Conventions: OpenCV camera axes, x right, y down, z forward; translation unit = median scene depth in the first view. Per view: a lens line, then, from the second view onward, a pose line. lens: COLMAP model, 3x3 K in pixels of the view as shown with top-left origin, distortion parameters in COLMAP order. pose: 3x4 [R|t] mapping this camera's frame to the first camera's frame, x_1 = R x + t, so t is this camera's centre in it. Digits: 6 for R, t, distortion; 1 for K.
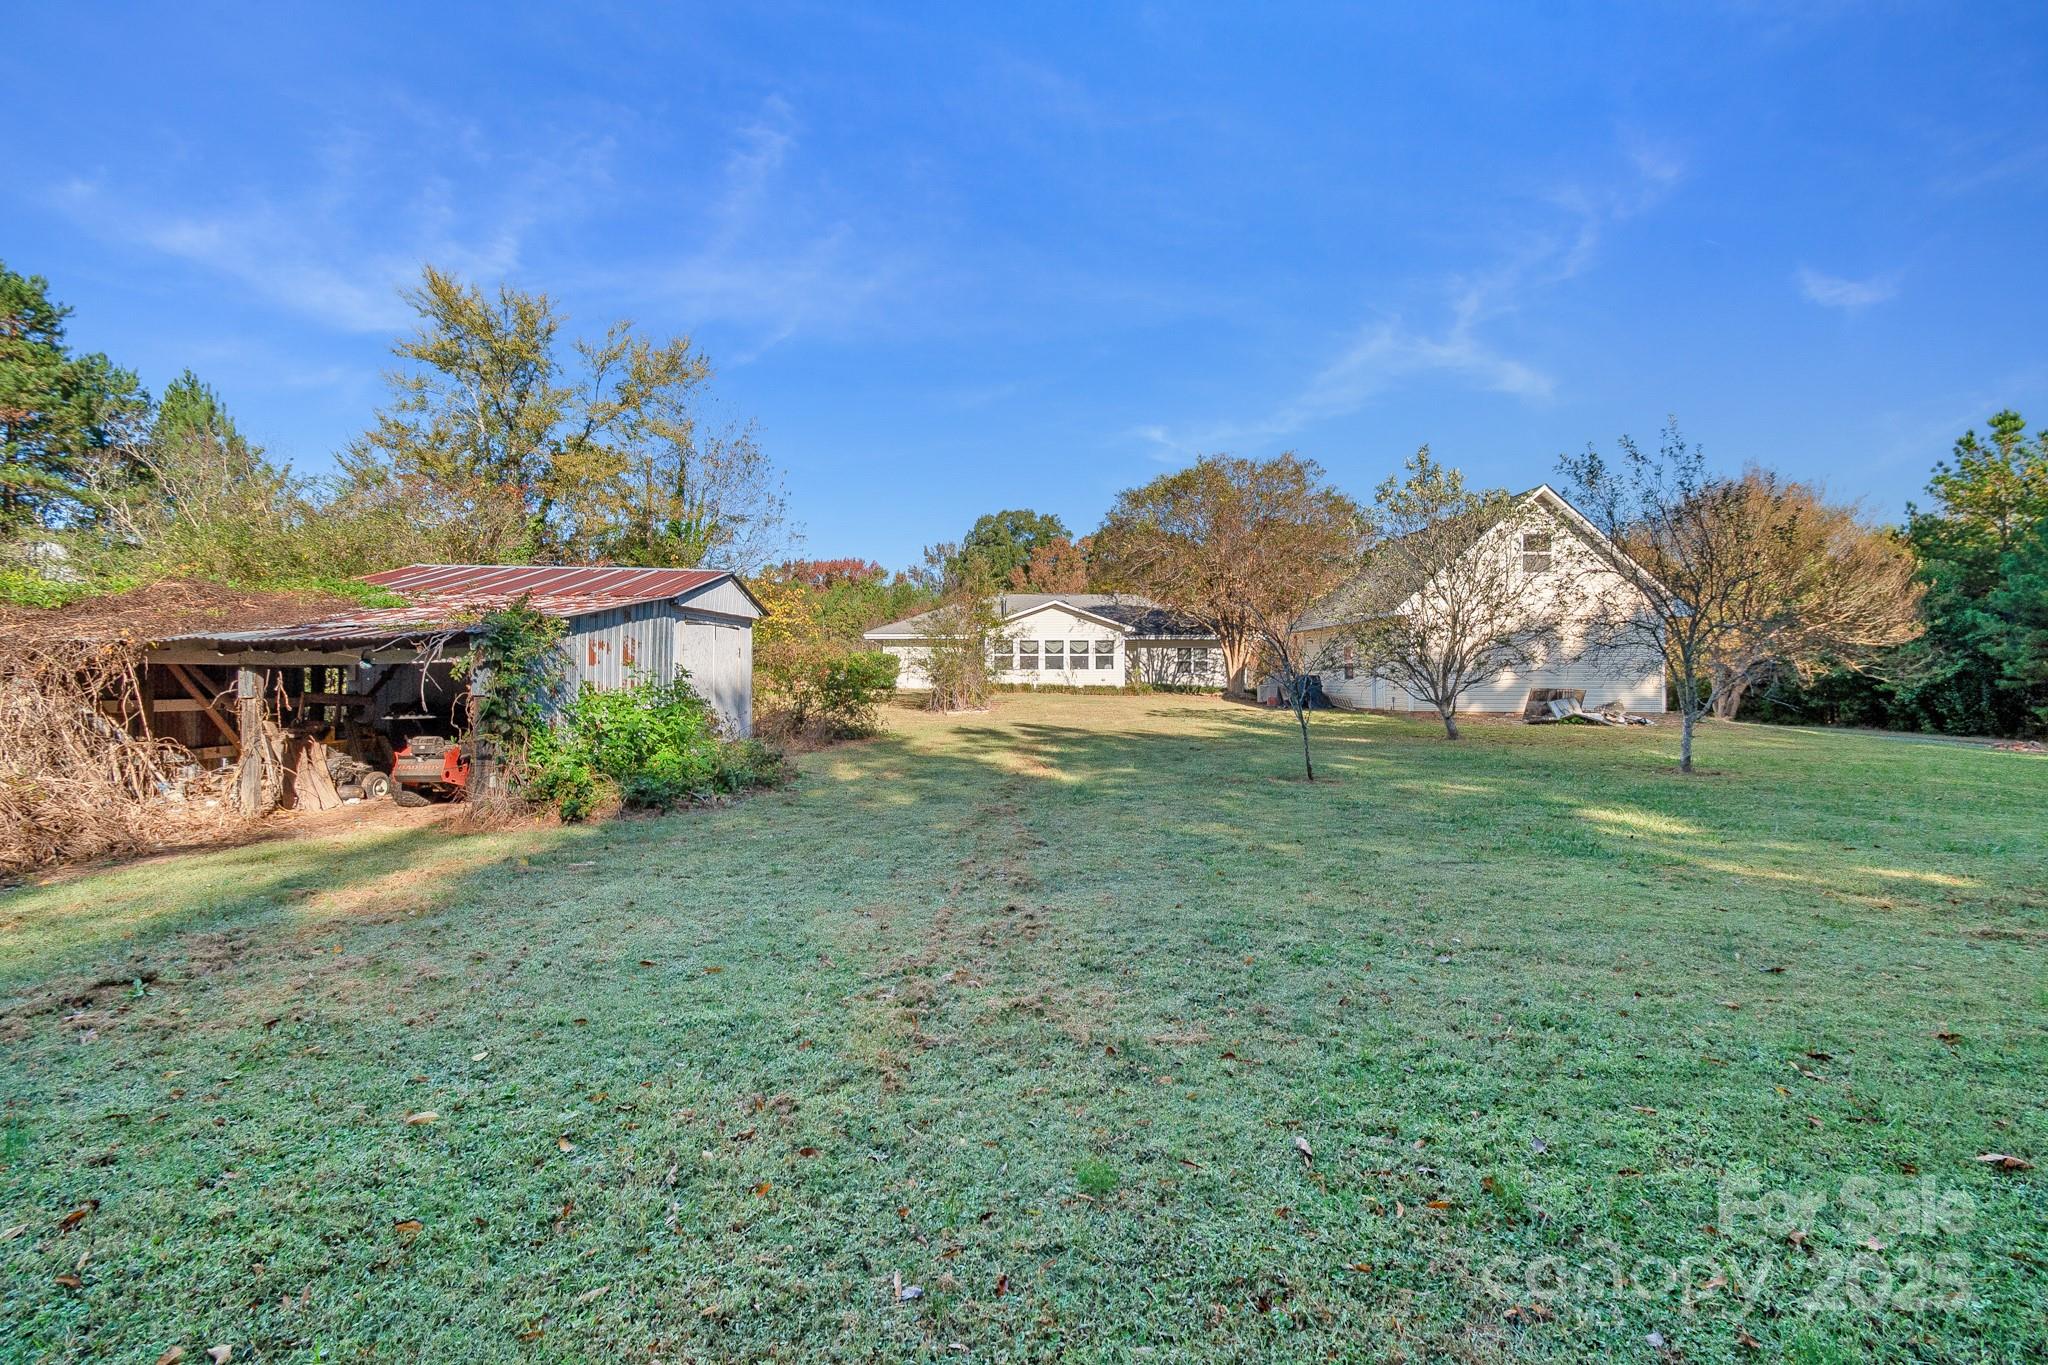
lens RADIAL K [[902.3, 0, 1024.0], [0, 902.3, 682.5], [0, 0, 1]] dist [0.010920, -0.007494]
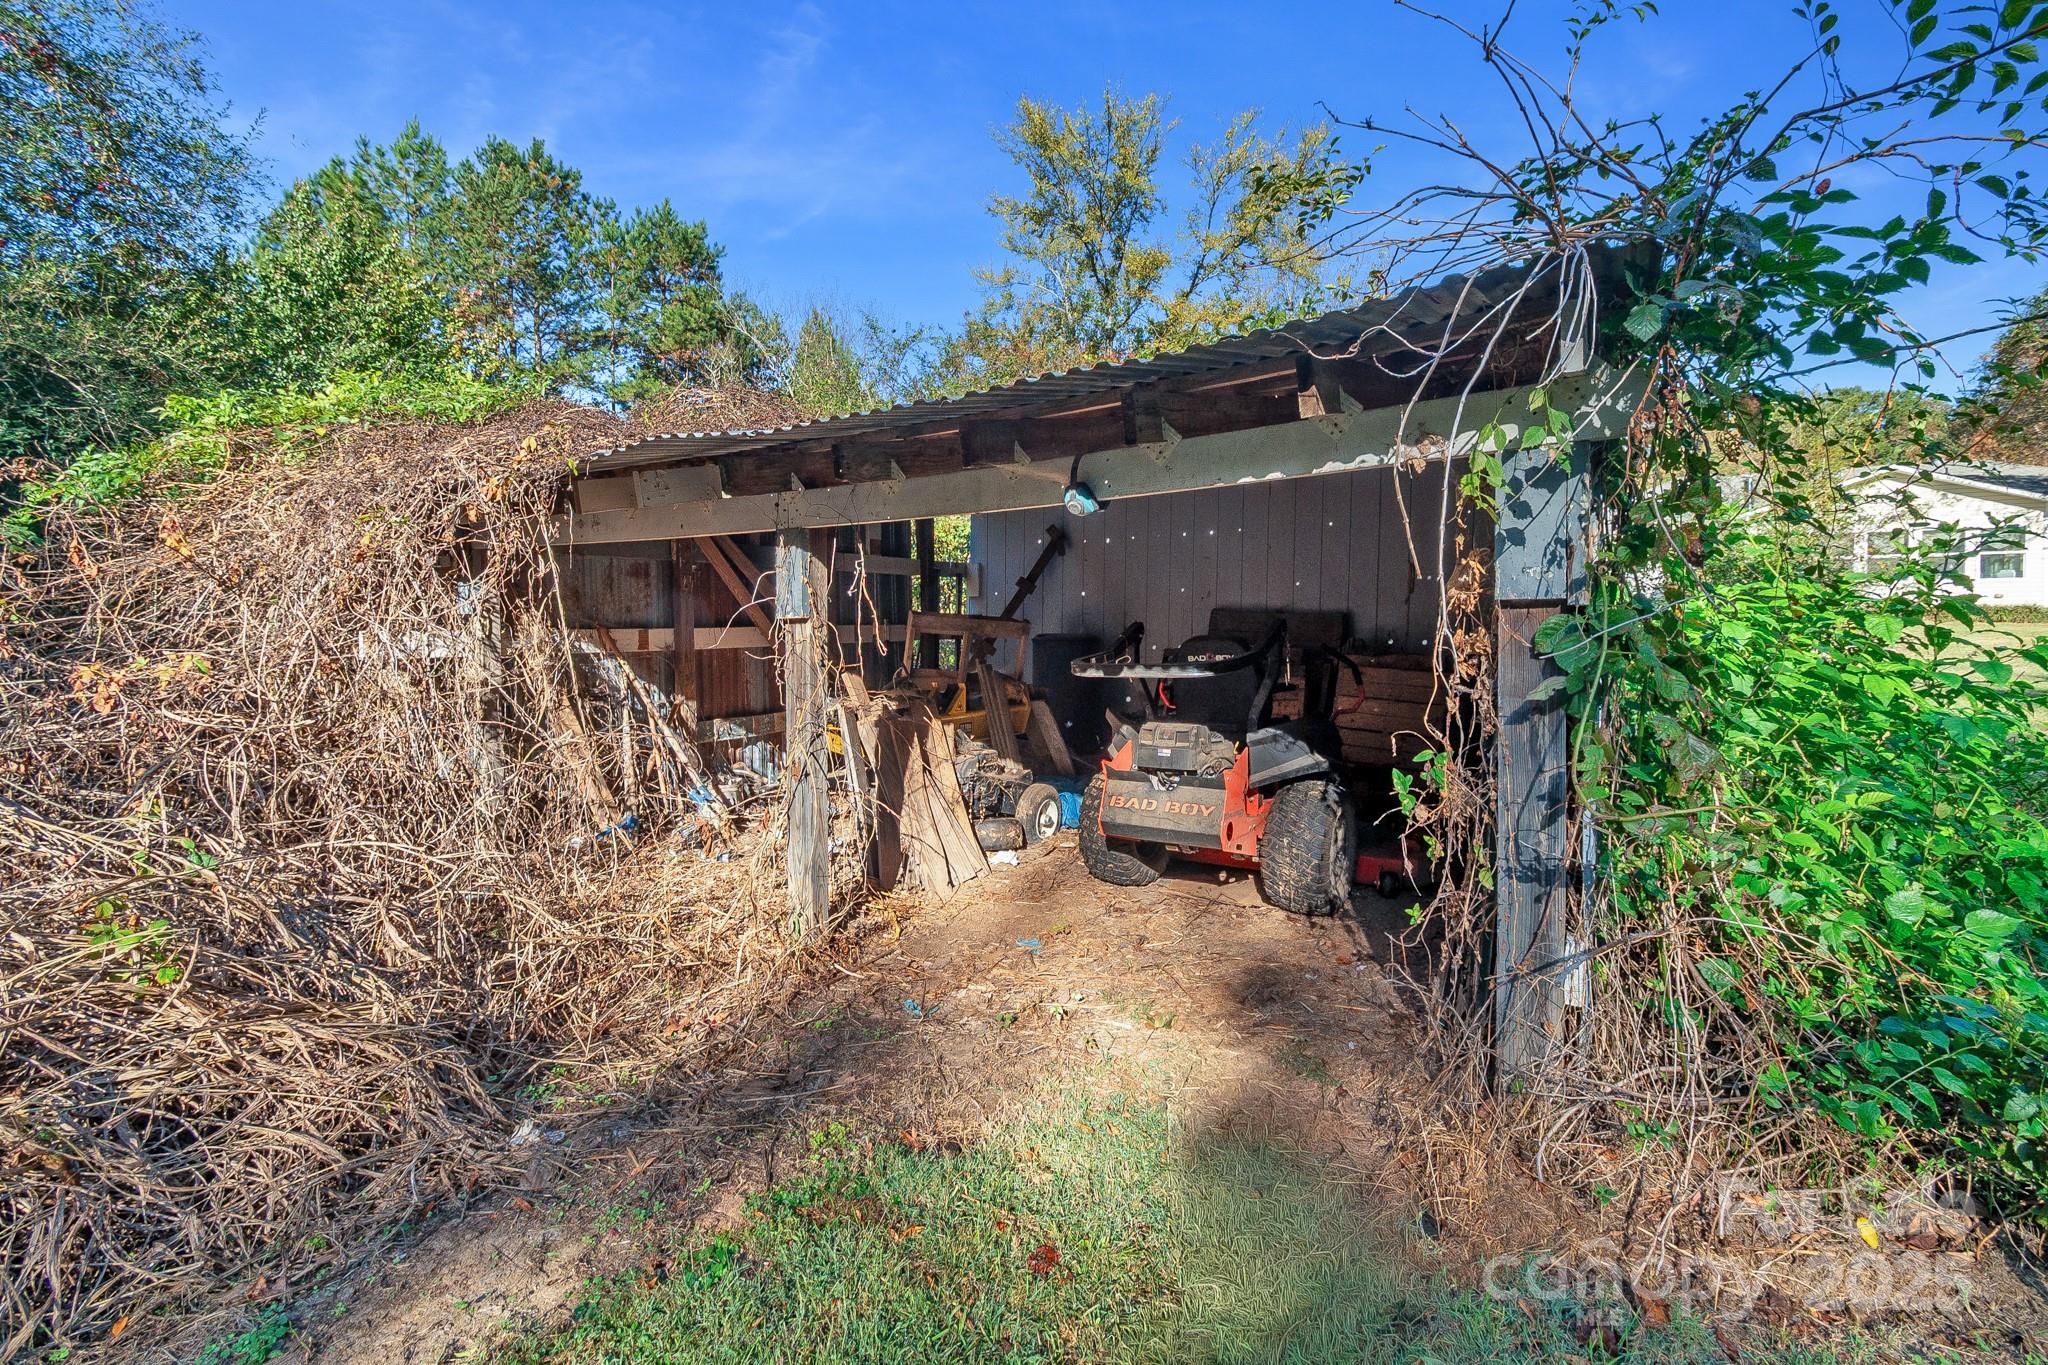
lens RADIAL K [[933.3, 0, 1036.7], [0, 933.3, 655.7], [0, 0, 1]] dist [0.012488, -0.008041]
pose [[0.859524, 0.013734, -0.510910, -0.510285], [0.009484, 0.999038, 0.042811, 0.014453], [0.511007, -0.041643, 0.858567, 0.639075]]
